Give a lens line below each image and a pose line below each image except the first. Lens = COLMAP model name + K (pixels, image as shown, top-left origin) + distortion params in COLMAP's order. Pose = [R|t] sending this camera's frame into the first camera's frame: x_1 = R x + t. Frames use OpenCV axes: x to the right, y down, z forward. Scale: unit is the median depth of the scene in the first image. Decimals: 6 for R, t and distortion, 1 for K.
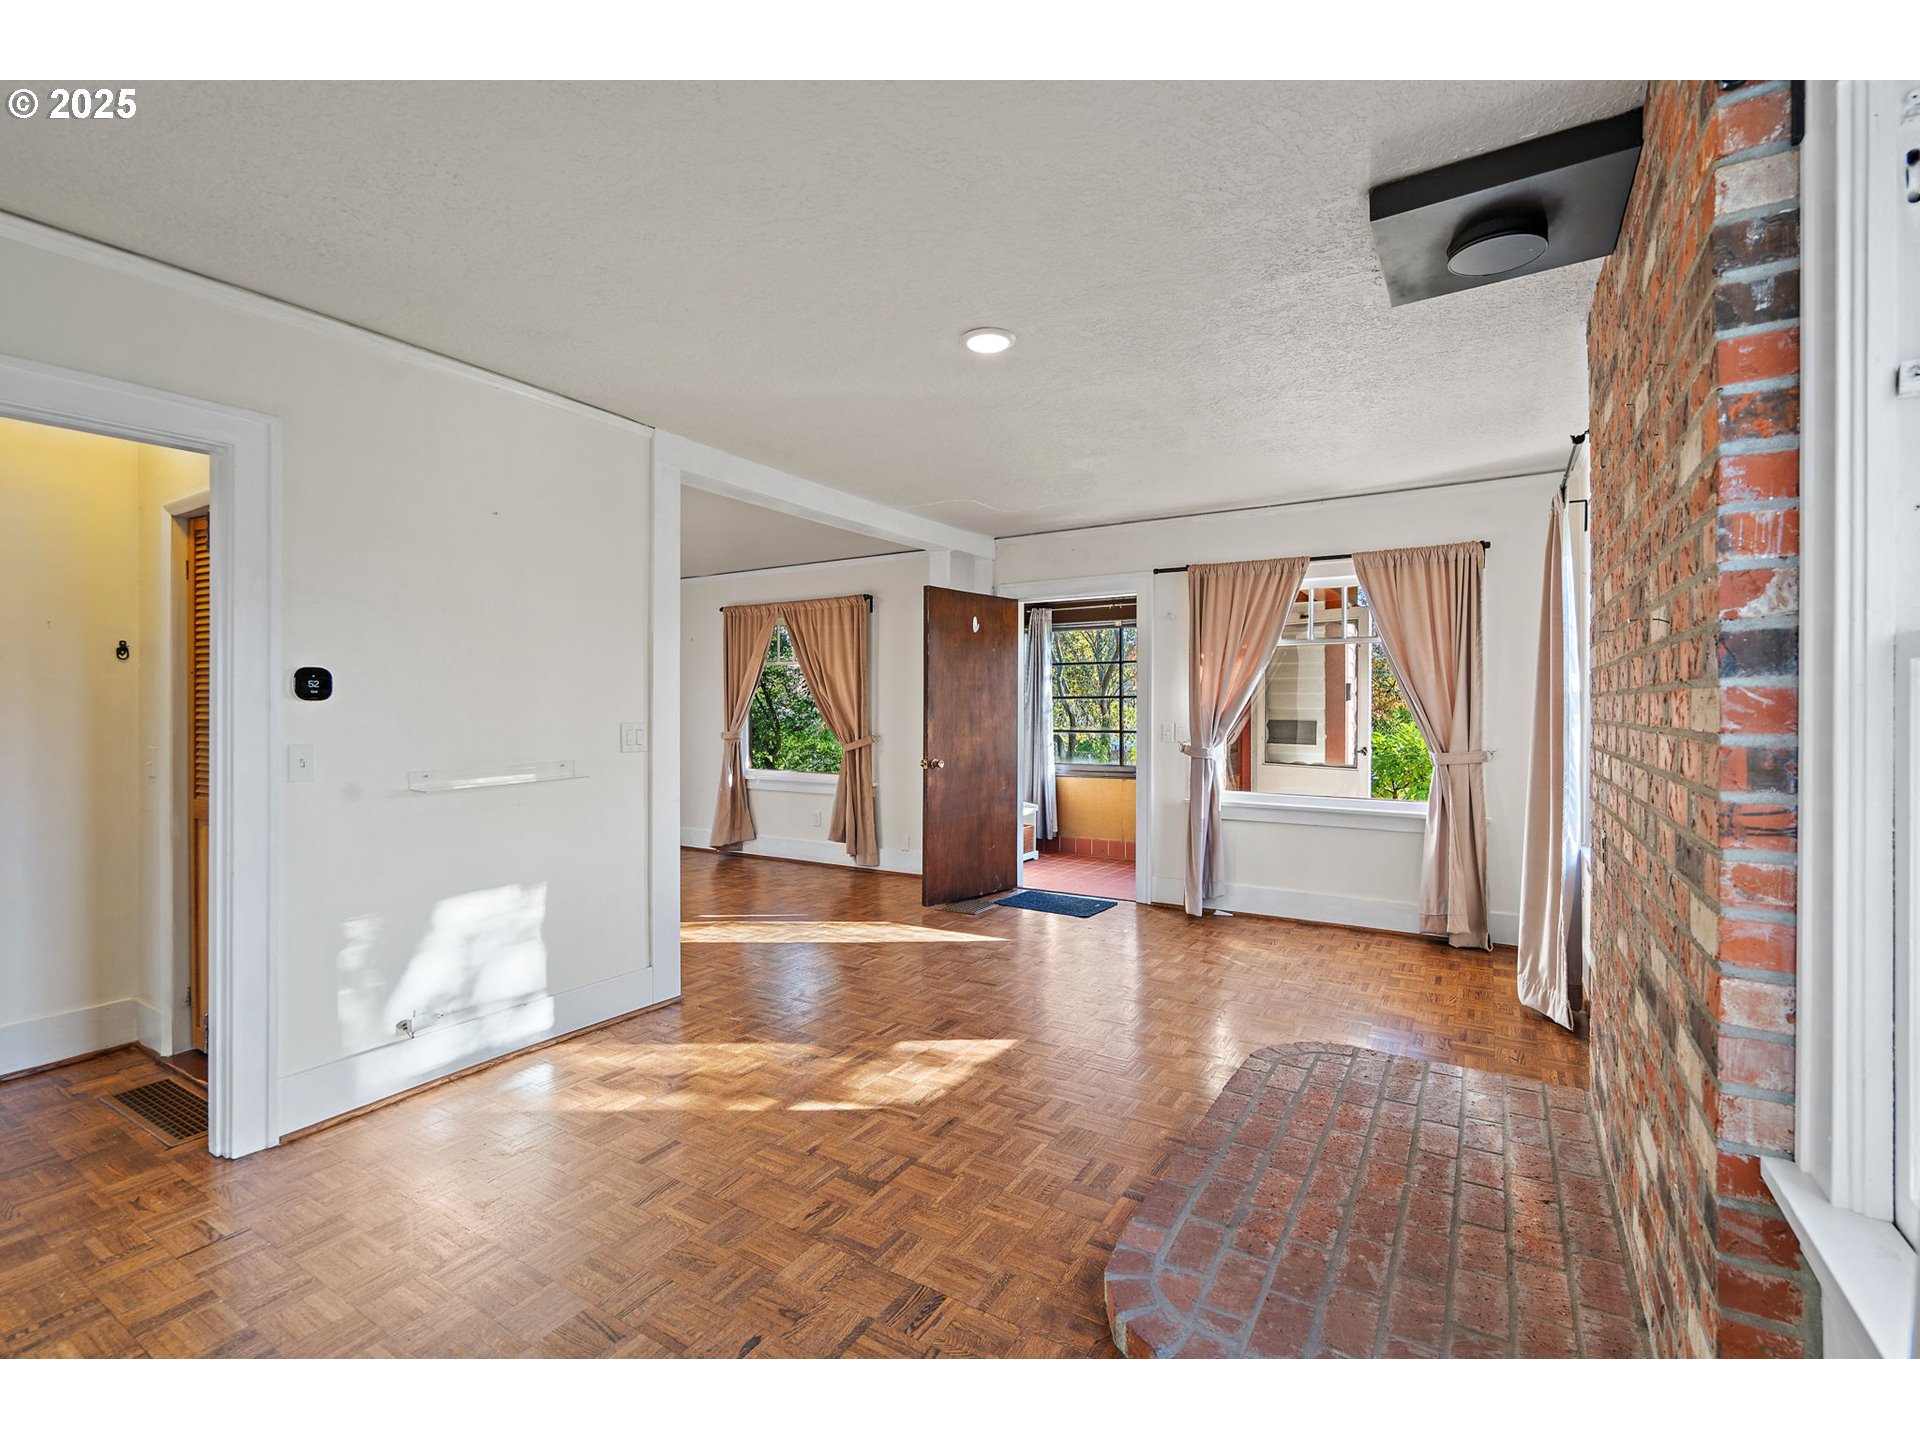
lens RADIAL K [[876.8, 0, 952.9], [0, 876.8, 709.4], [0, 0, 1]] dist [-0.009715, 0.000174]
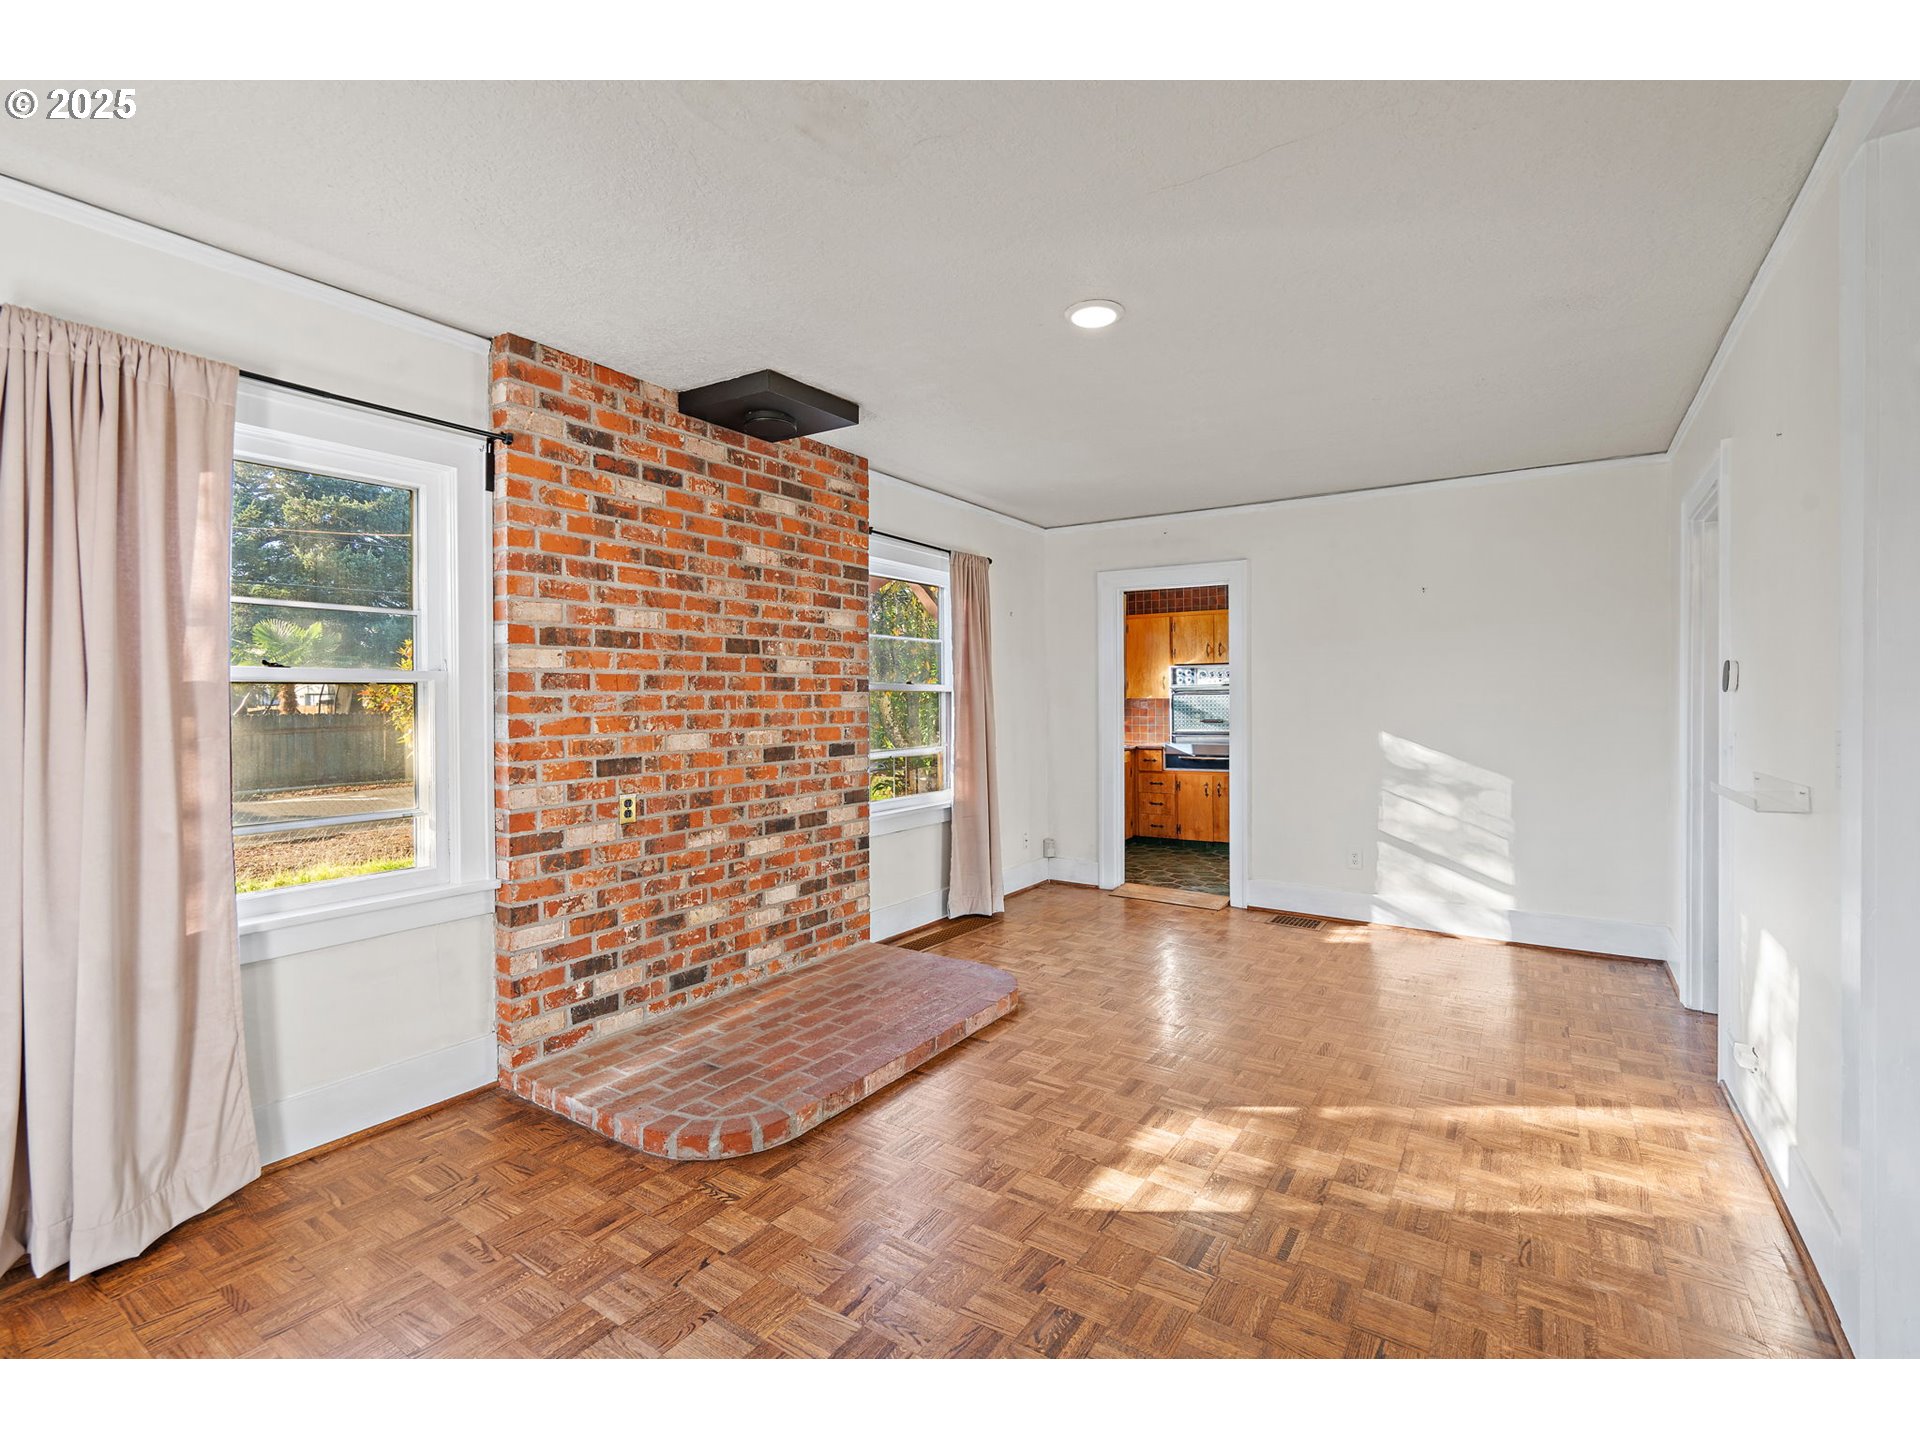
lens RADIAL K [[876.8, 0, 959.3], [0, 876.8, 703.9], [0, 0, 1]] dist [-0.009715, 0.000174]
pose [[-0.999531, 0.005873, 0.030057, 0.140774], [0.006252, 0.999902, 0.012536, -0.011186], [-0.029981, 0.012718, -0.999470, 1.724885]]
